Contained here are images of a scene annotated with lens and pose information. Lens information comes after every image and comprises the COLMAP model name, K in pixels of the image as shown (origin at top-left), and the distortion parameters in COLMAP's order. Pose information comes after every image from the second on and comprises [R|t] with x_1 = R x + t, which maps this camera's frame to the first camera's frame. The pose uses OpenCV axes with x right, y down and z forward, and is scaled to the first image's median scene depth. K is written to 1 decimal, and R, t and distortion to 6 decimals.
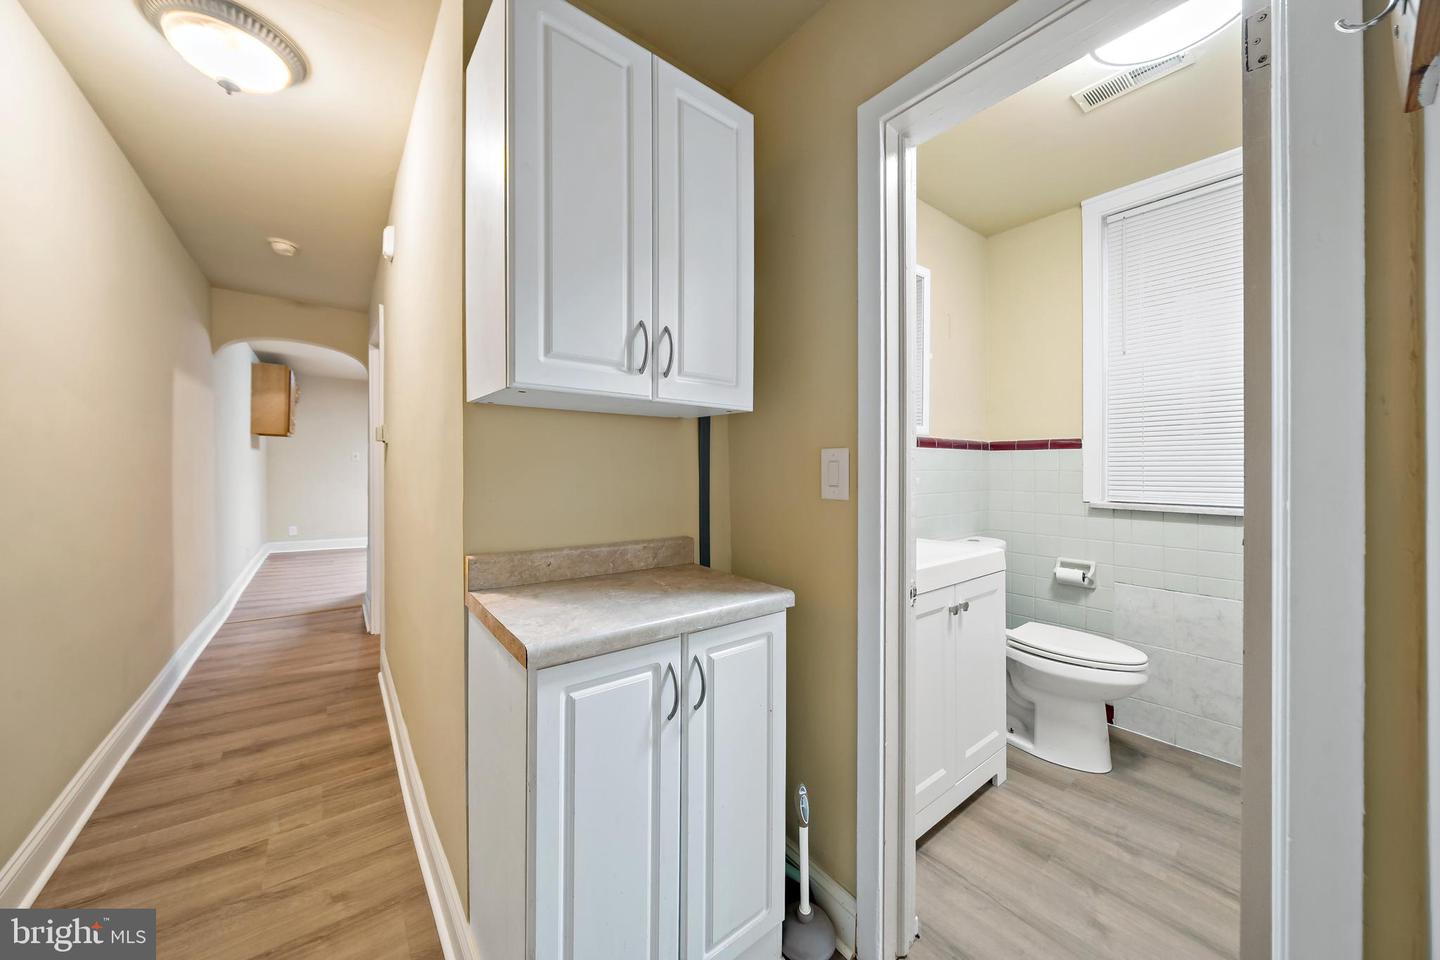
lens RADIAL K [[504.0, 0, 728.9], [0, 504.0, 465.1], [0, 0, 1]] dist [-0.002671, -0.000200]
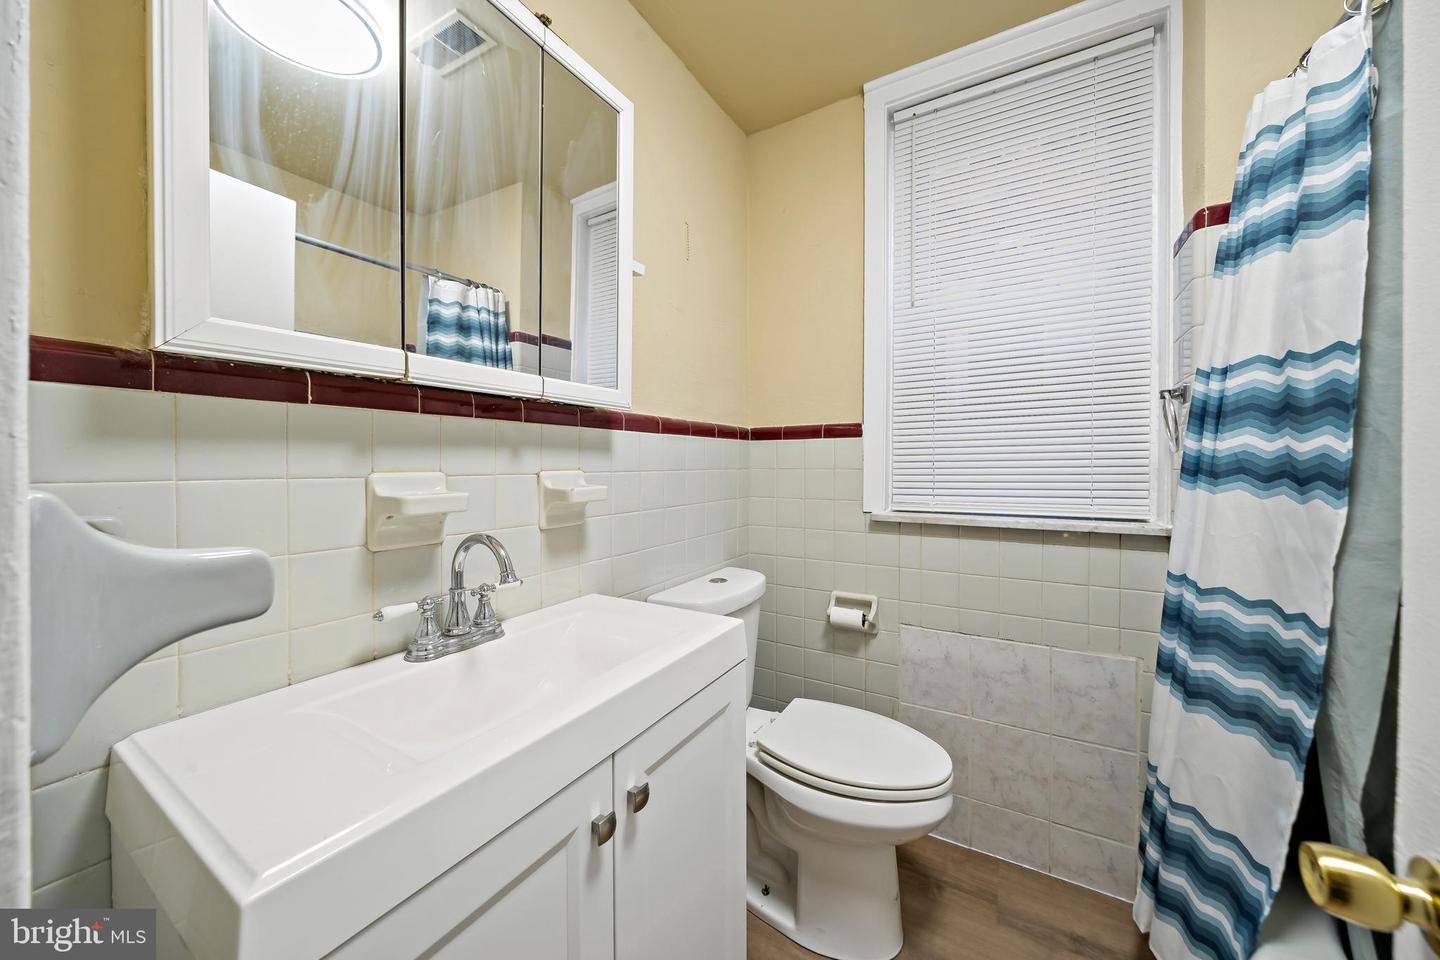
lens RADIAL K [[504.0, 0, 719.3], [0, 504.0, 477.0], [0, 0, 1]] dist [-0.002671, -0.000200]
pose [[0.939202, -0.009471, 0.343234, 0.273087], [0.000737, 0.999673, 0.025569, 0.005232], [-0.343364, -0.023761, 0.938902, 0.408768]]
